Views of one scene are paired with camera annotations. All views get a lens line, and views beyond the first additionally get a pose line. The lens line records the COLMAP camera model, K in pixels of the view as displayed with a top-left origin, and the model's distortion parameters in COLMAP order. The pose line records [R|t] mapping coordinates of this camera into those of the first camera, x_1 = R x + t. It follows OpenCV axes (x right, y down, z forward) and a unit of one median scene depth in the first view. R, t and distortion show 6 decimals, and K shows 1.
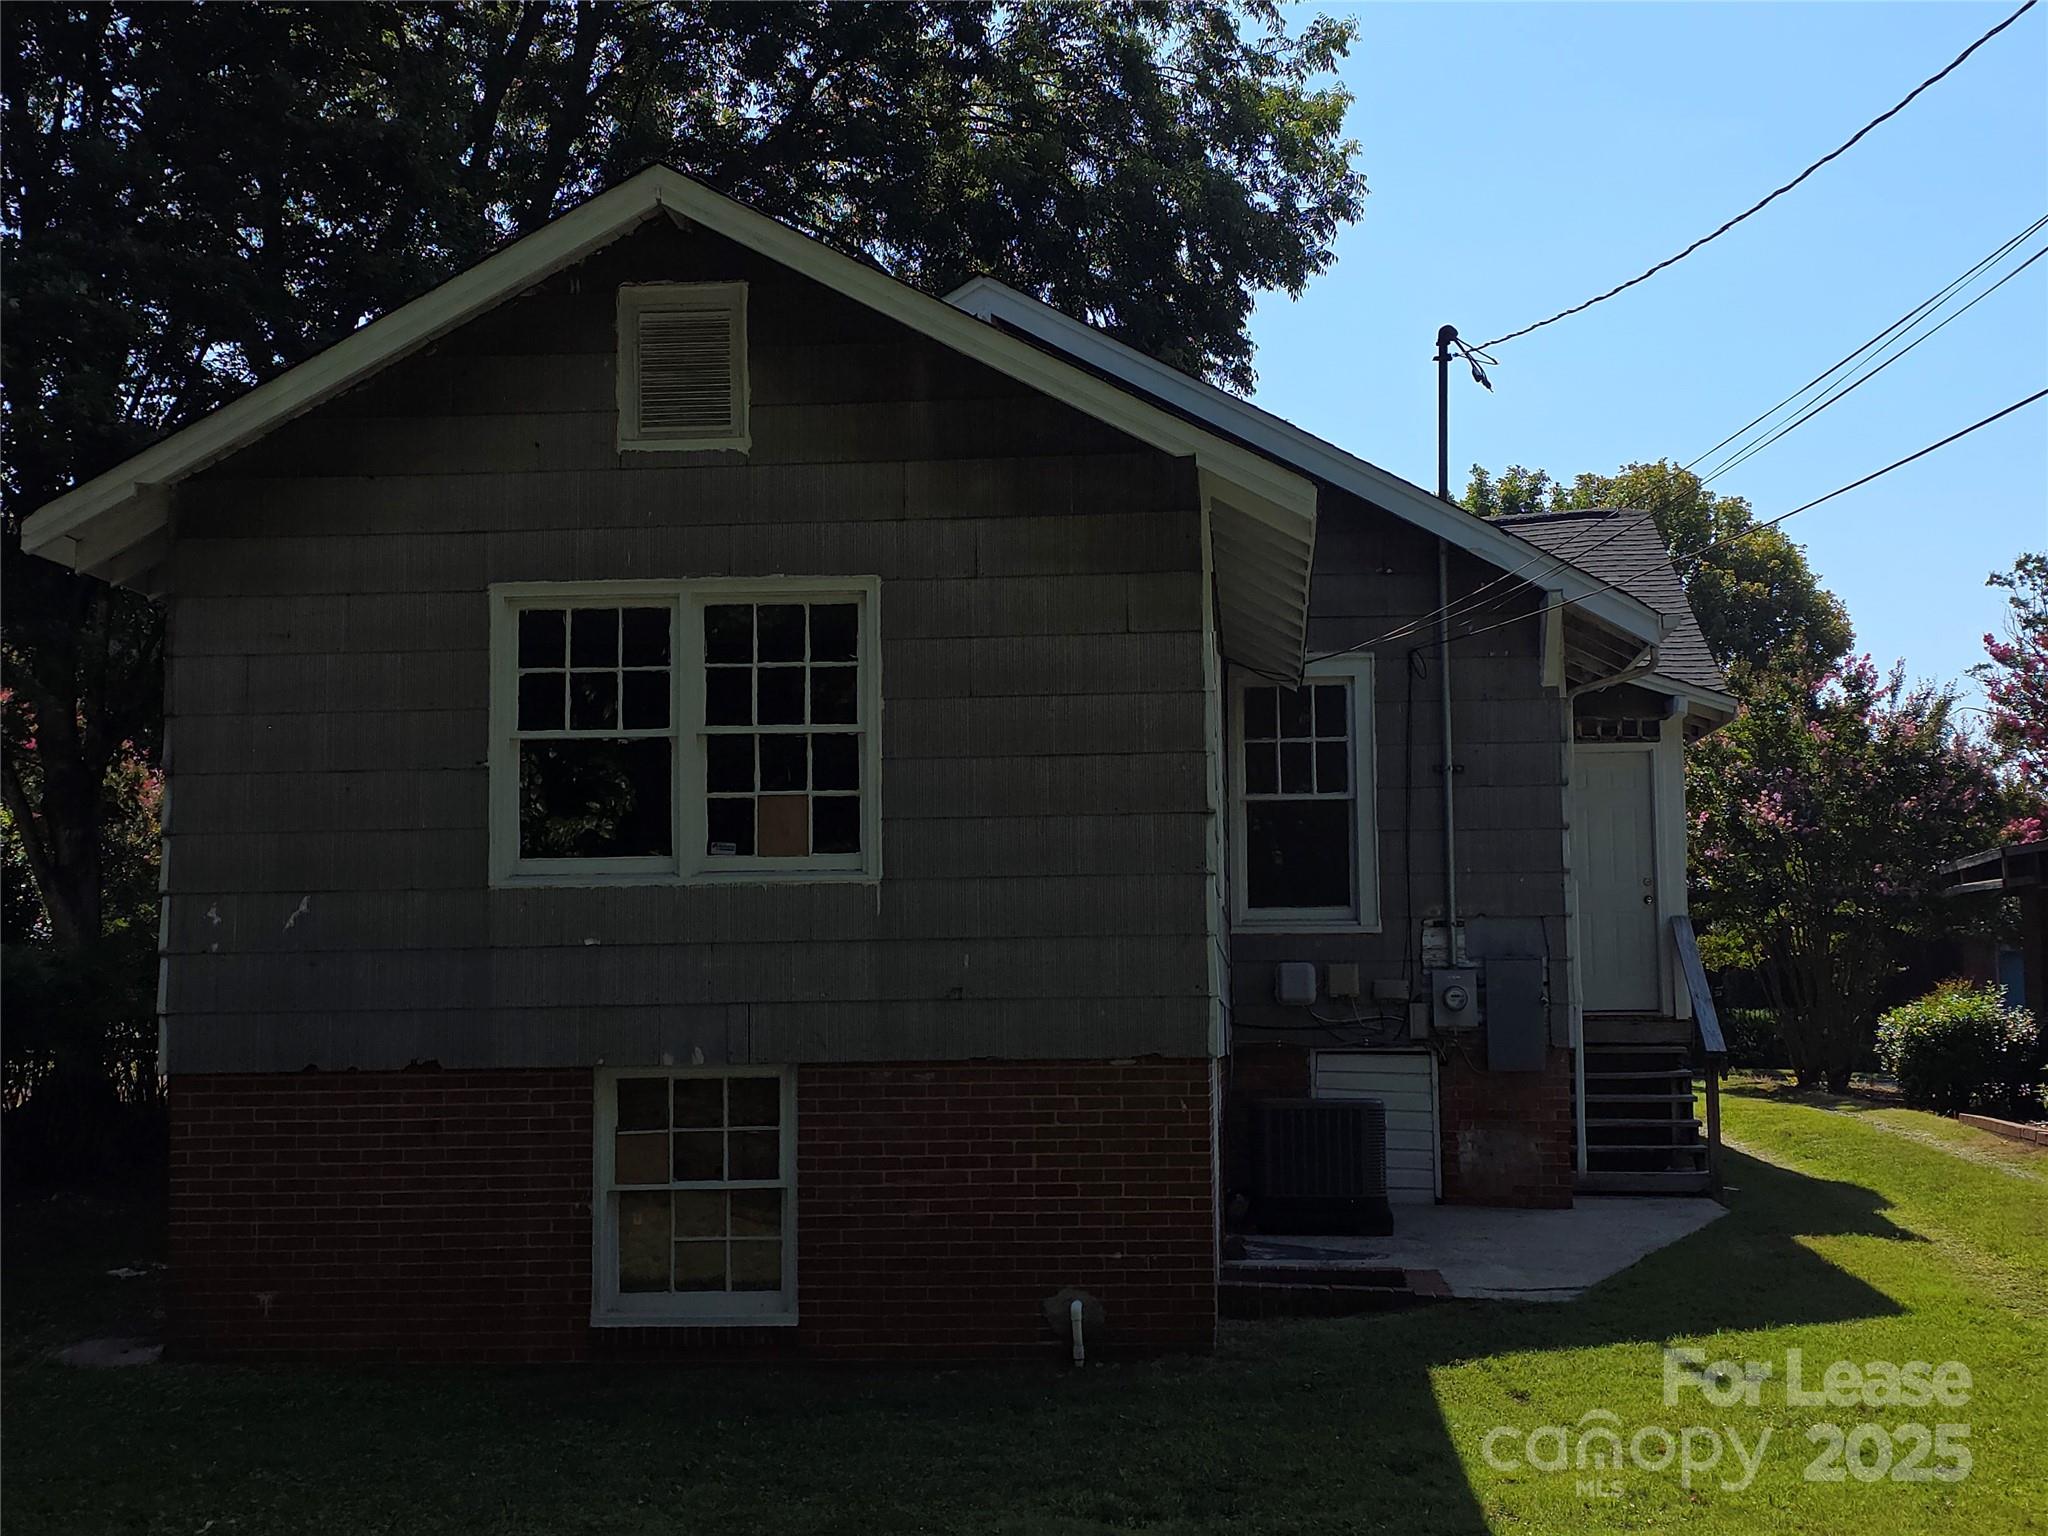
lens RADIAL K [[2906.0, 0, 1024.0], [0, 2906.0, 768.0], [0, 0, 1]] dist [0.013534, 0.009401]
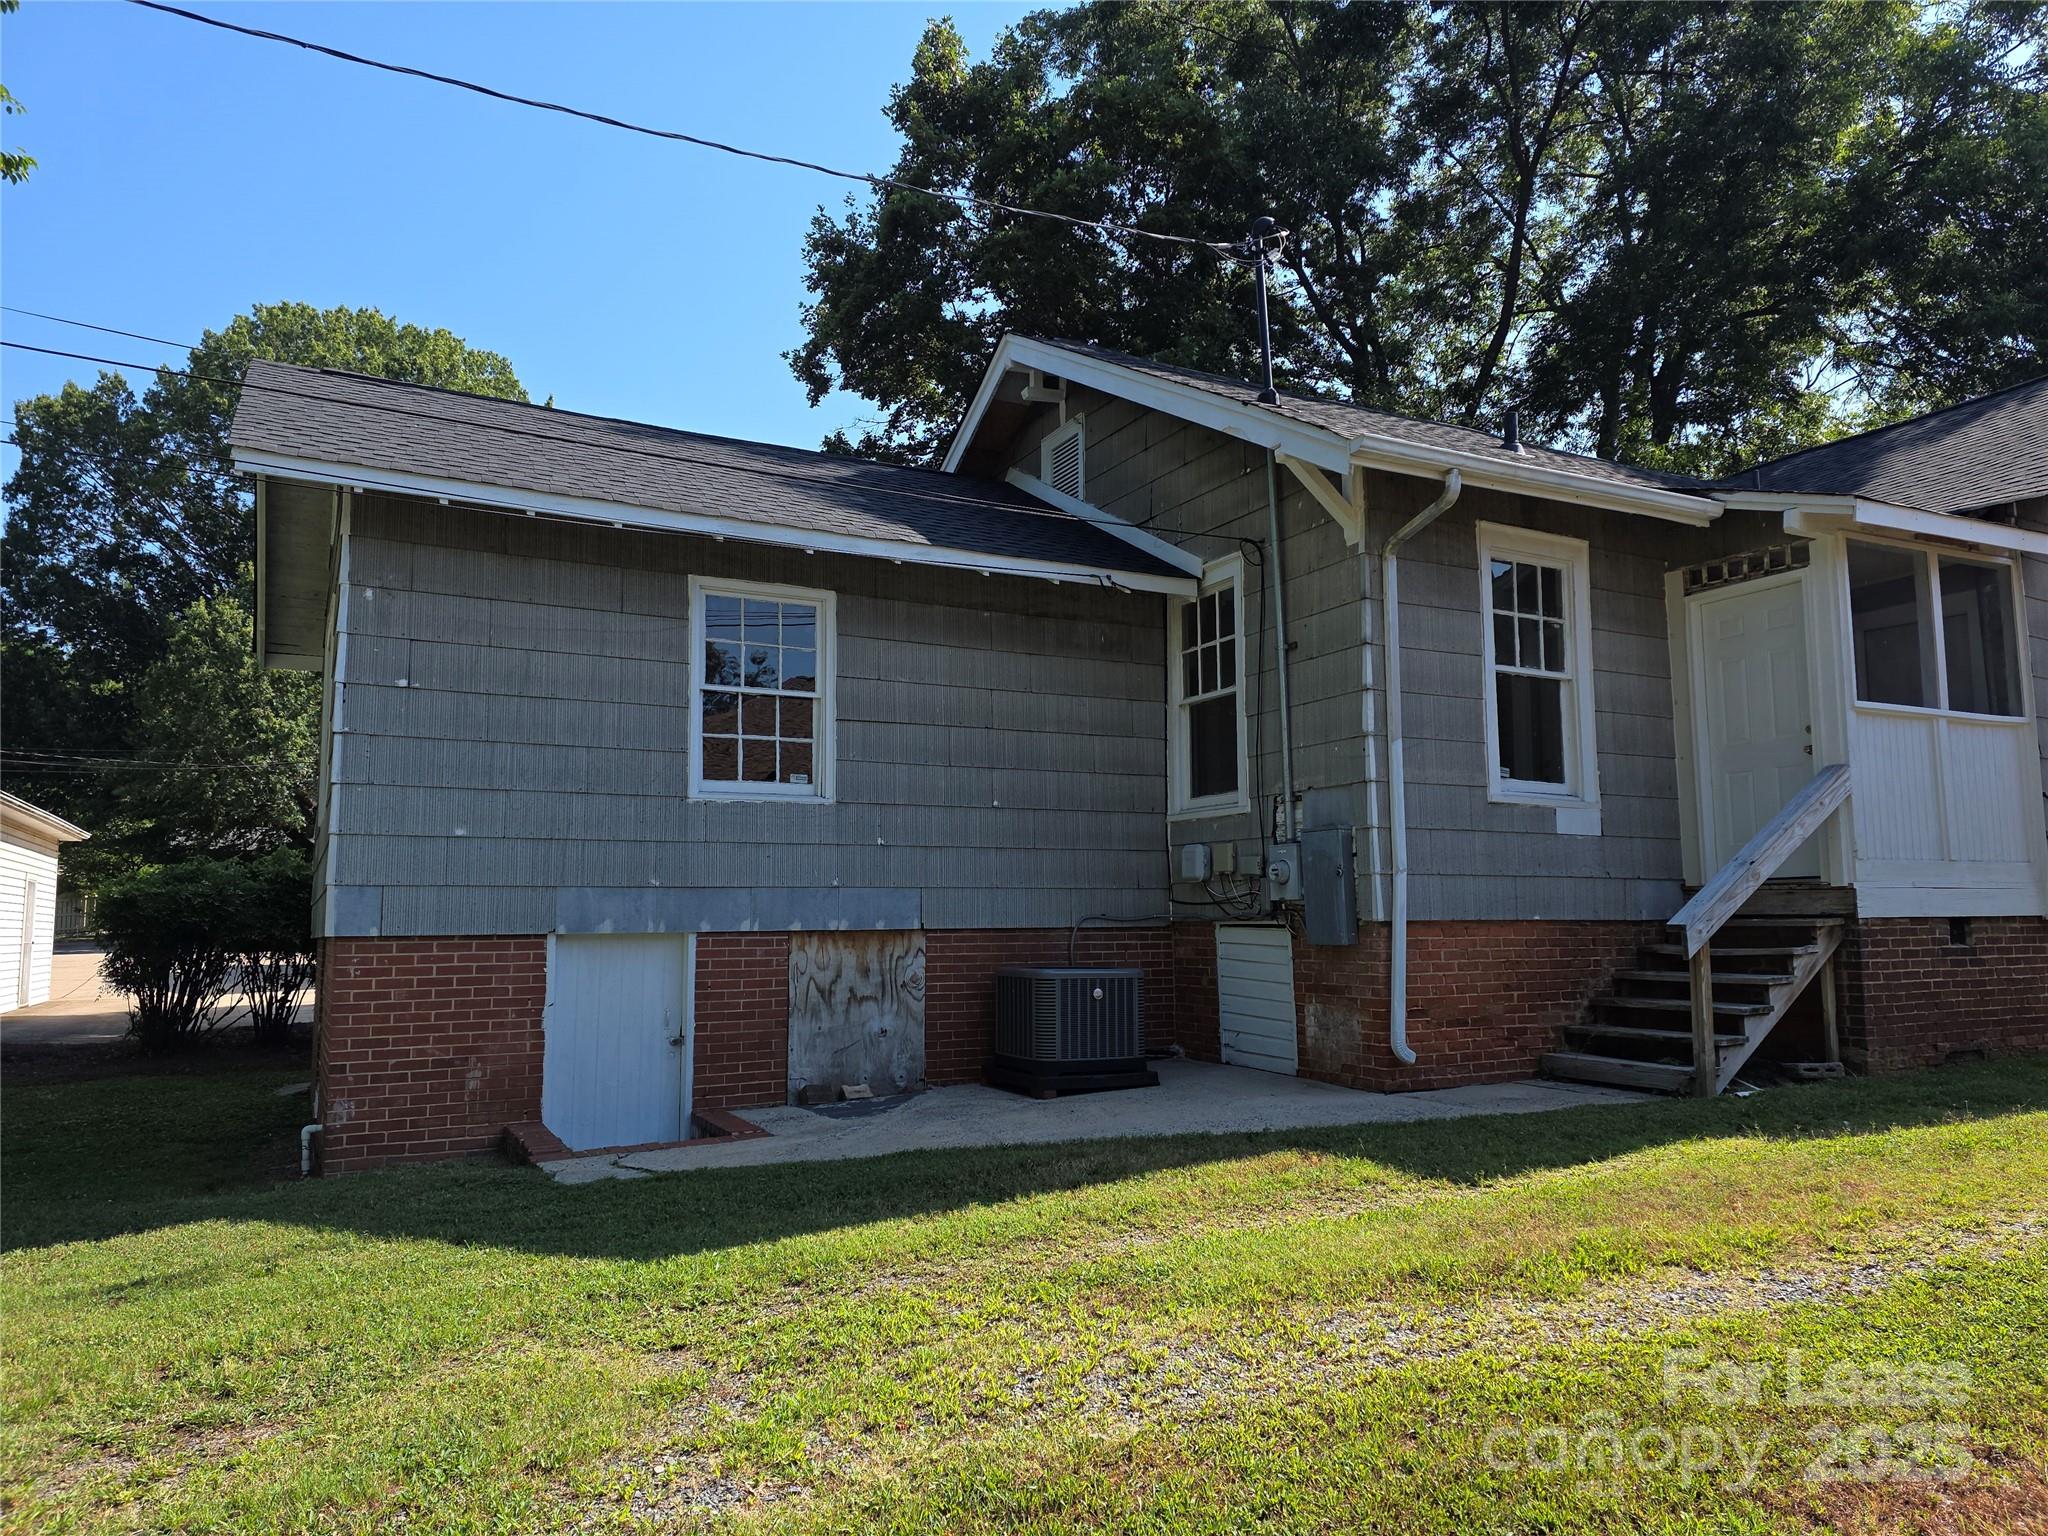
lens RADIAL K [[1409.9, 0, 1024.0], [0, 1409.9, 768.0], [0, 0, 1]] dist [0.049871, -0.046672]
pose [[0.533974, -0.093711, -0.840292, 0.512850], [0.086561, 0.994676, -0.055922, 0.062355], [0.841058, -0.042876, 0.539243, 0.656702]]
